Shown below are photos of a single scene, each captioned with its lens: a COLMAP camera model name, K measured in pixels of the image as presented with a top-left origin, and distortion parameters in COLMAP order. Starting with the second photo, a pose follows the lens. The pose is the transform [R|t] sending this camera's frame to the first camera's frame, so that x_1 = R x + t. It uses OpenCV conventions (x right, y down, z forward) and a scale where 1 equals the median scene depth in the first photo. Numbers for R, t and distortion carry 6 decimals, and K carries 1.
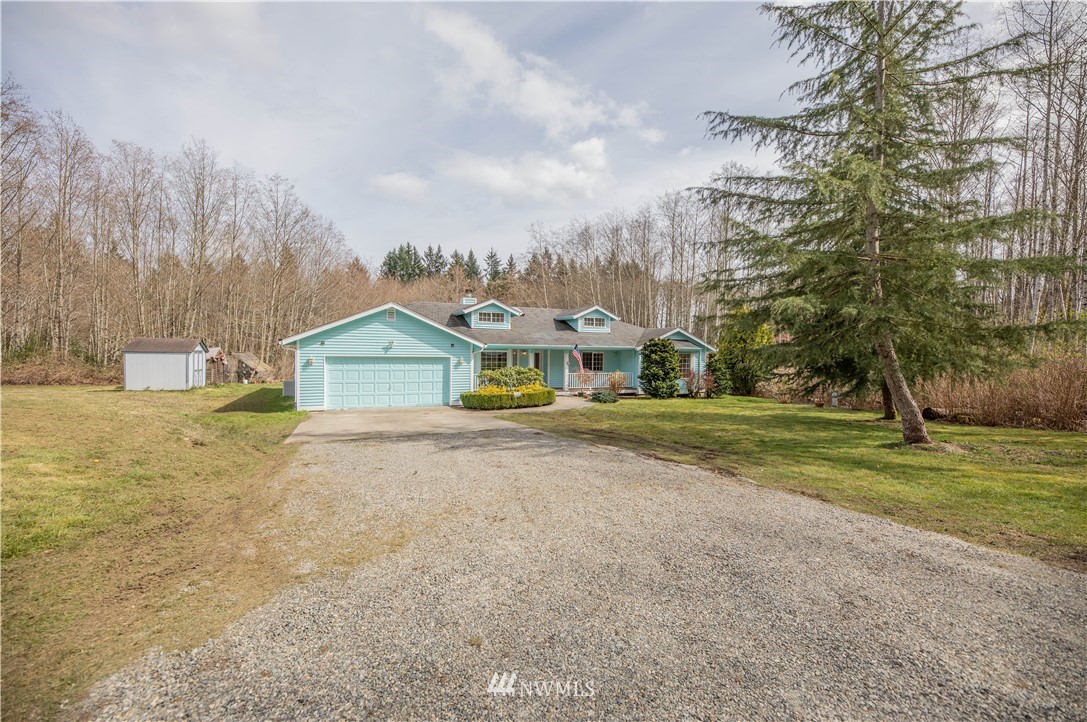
lens RADIAL K [[430.3, 0, 543.5], [0, 430.3, 361.0], [0, 0, 1]] dist [-0.000091, -0.000079]
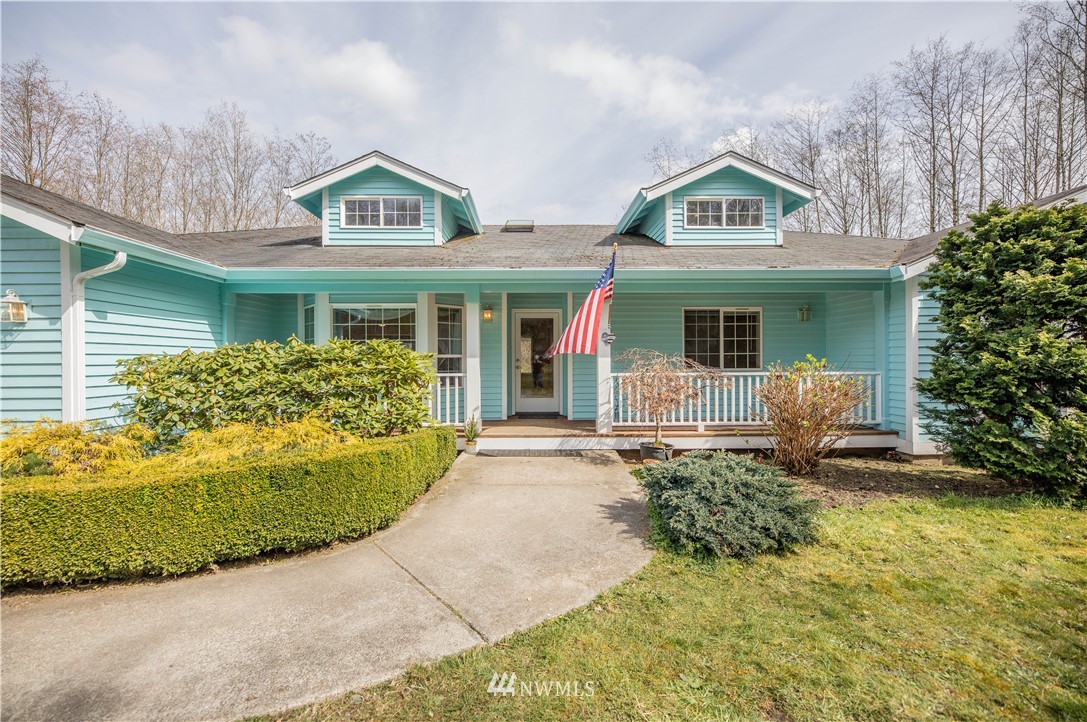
lens RADIAL K [[430.3, 0, 543.5], [0, 430.3, 361.0], [0, 0, 1]] dist [-0.000091, -0.000079]
pose [[0.921619, -0.019192, -0.387621, 0.123919], [0.008998, 0.999565, -0.028097, 0.027375], [0.387992, 0.022407, 0.921390, 0.697248]]
